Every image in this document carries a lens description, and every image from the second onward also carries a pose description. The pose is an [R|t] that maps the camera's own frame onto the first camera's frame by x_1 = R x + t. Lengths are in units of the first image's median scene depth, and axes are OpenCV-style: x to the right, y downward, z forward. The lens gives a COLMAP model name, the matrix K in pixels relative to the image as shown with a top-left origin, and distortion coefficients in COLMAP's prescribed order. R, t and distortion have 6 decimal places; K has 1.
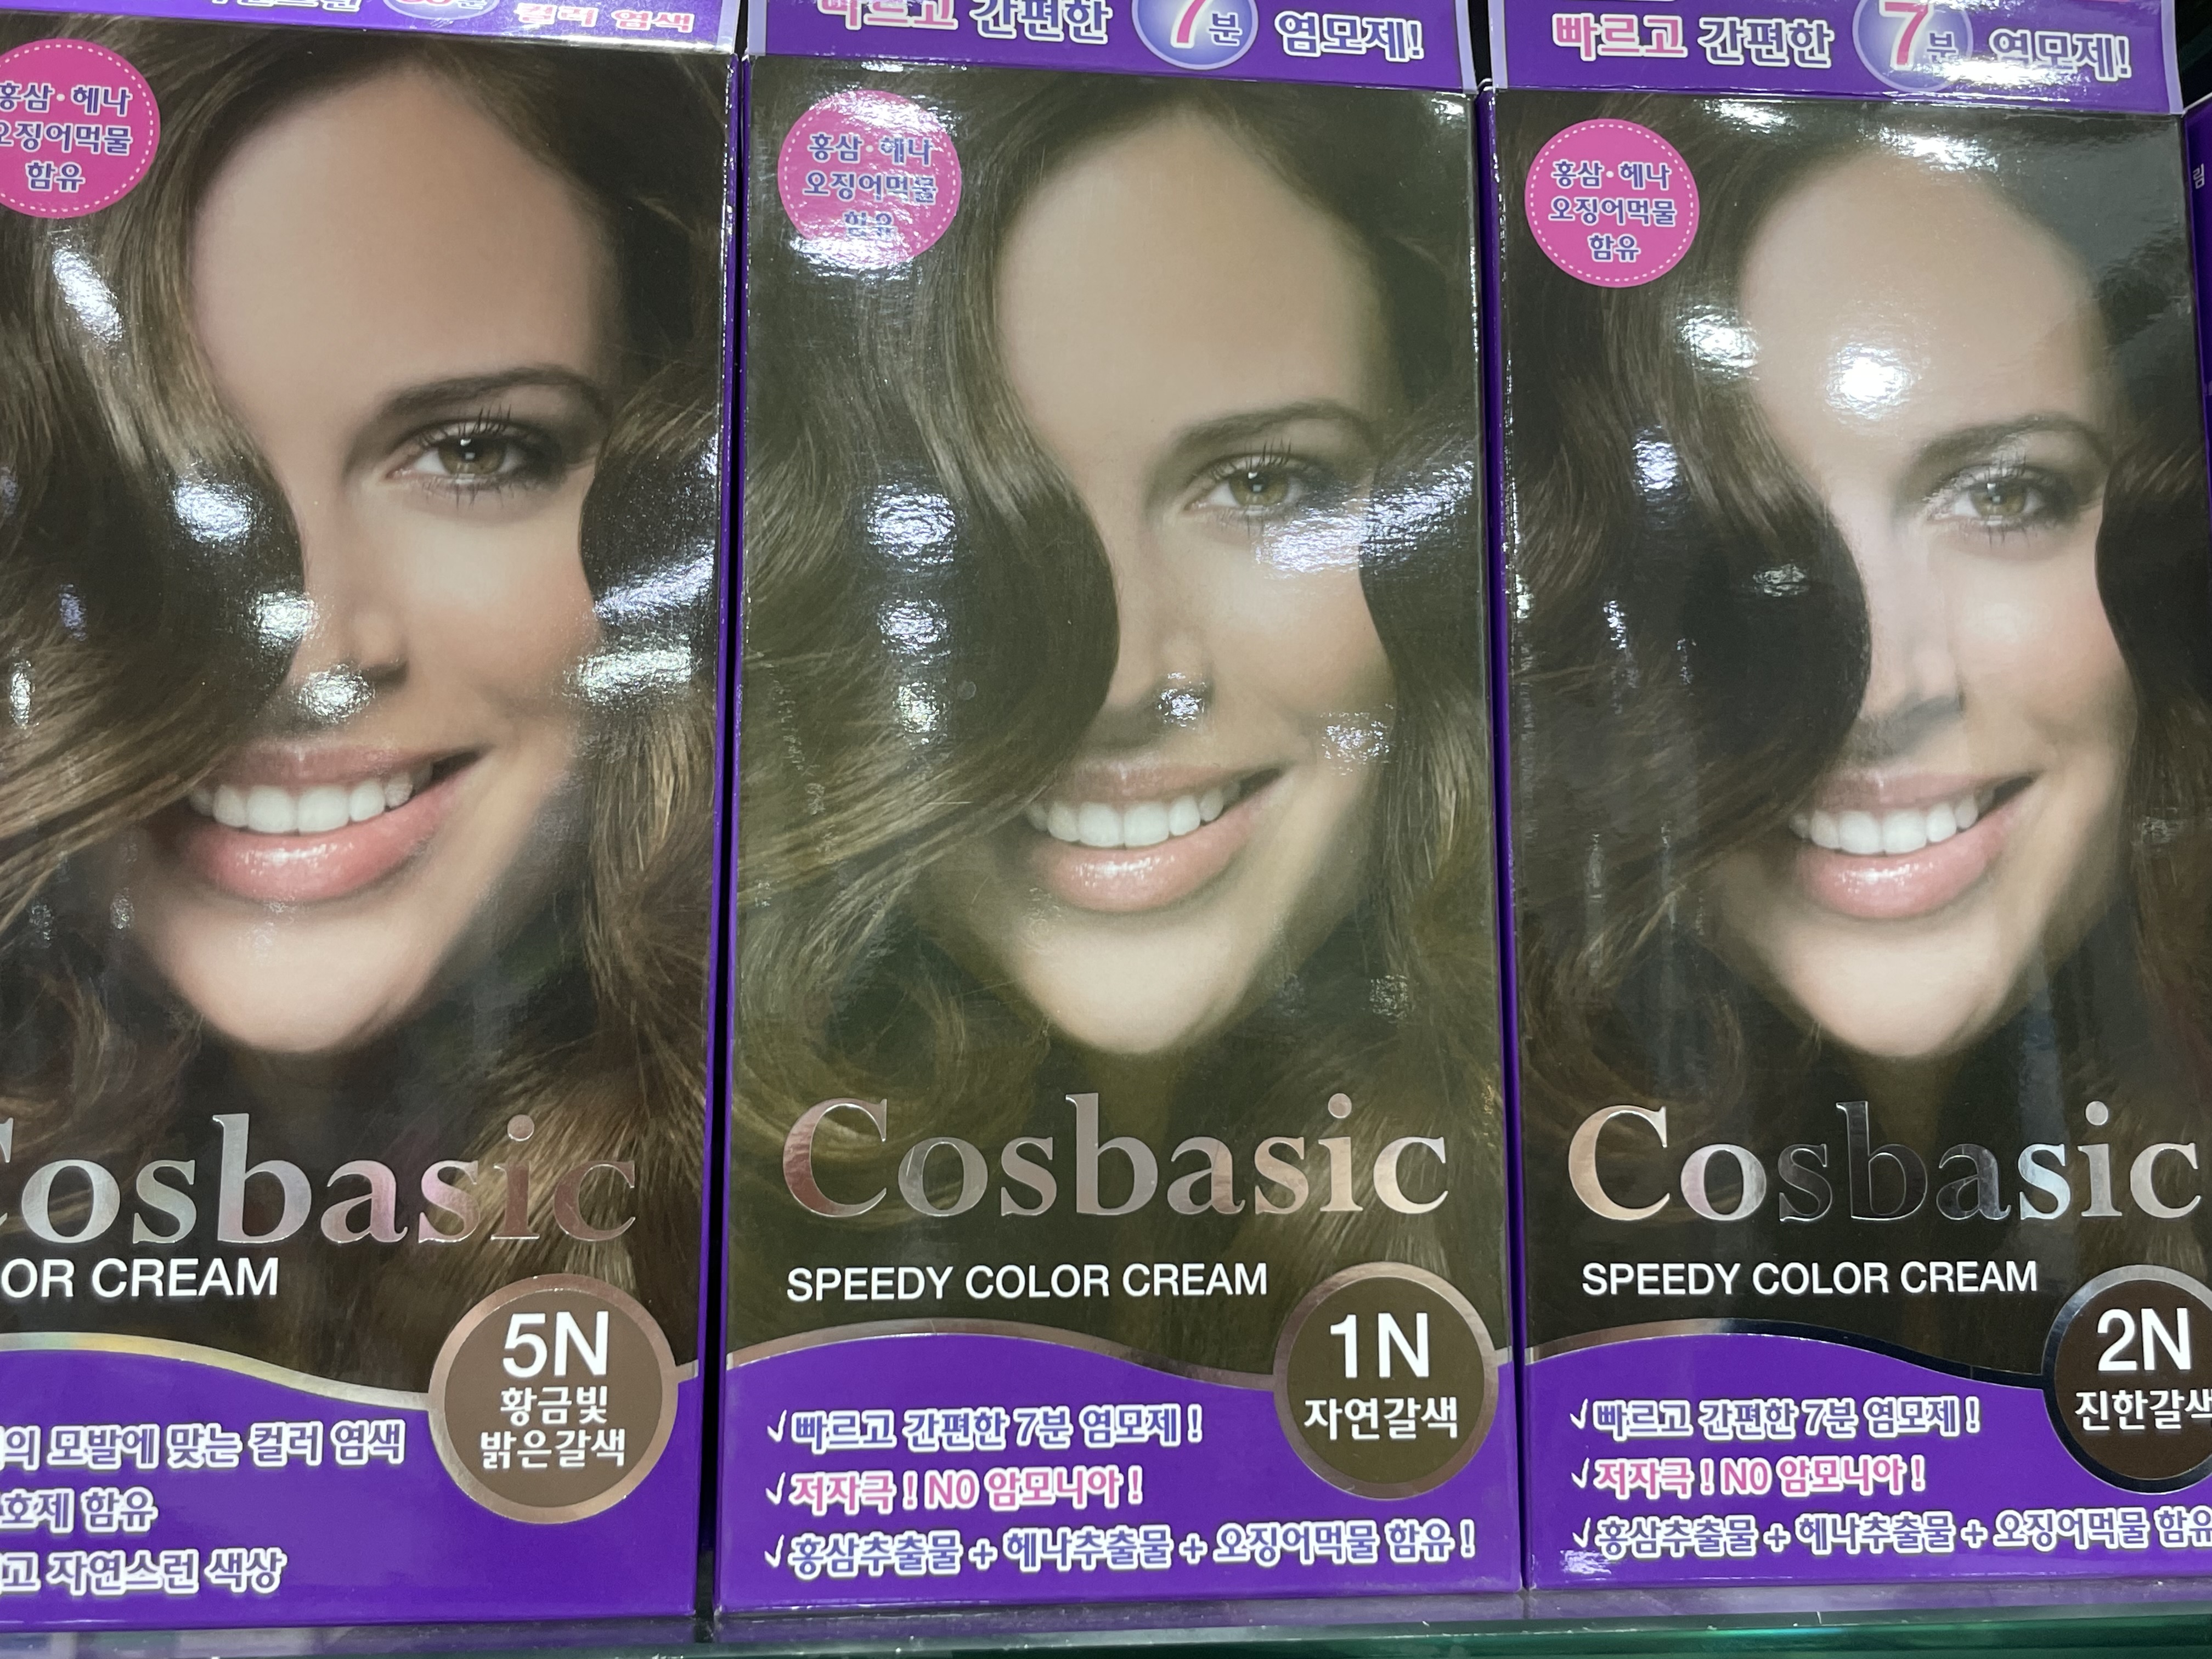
lens RADIAL K [[886.8, 0, 1105.5], [0, 886.8, 868.7], [0, 0, 1]] dist [0.010150, -0.000405]
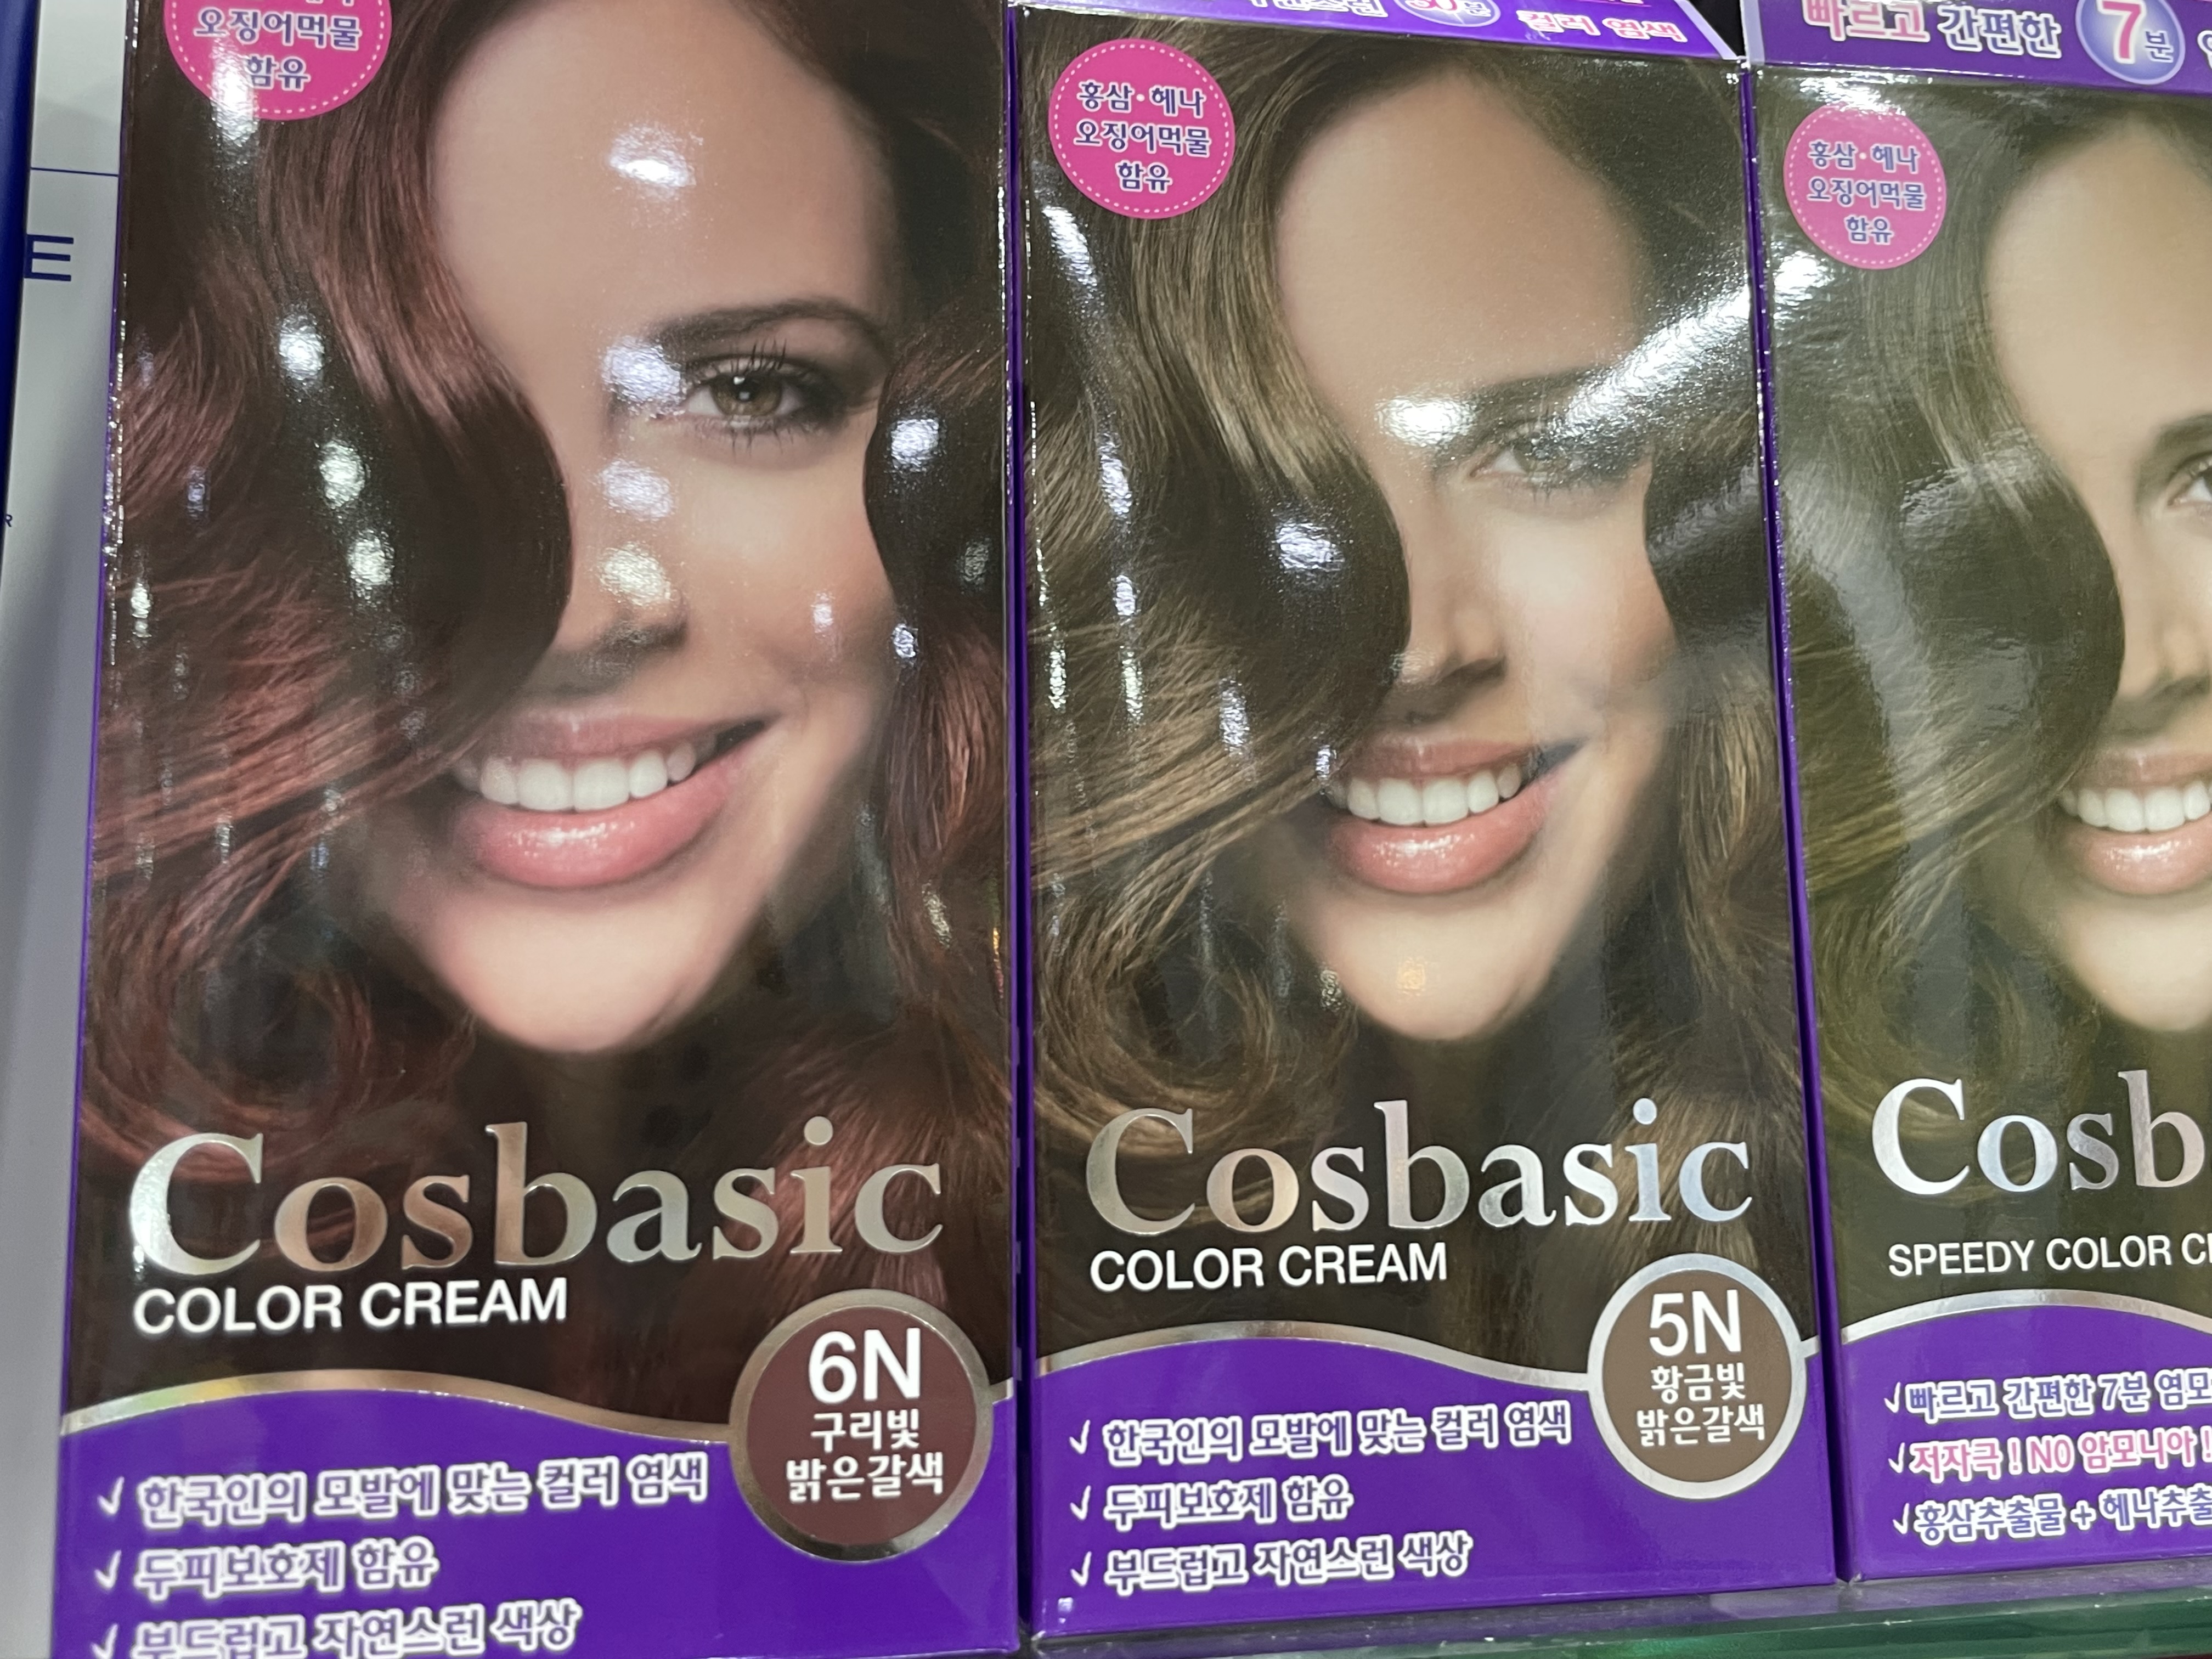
lens RADIAL K [[961.7, 0, 1106.0], [0, 961.7, 829.5], [0, 0, 1]] dist [0.000579, 0.003116]
pose [[0.997972, -0.003166, 0.063568, -0.442728], [0.004116, 0.999882, -0.014814, -0.005962], [-0.063514, 0.015045, 0.997868, -0.021652]]
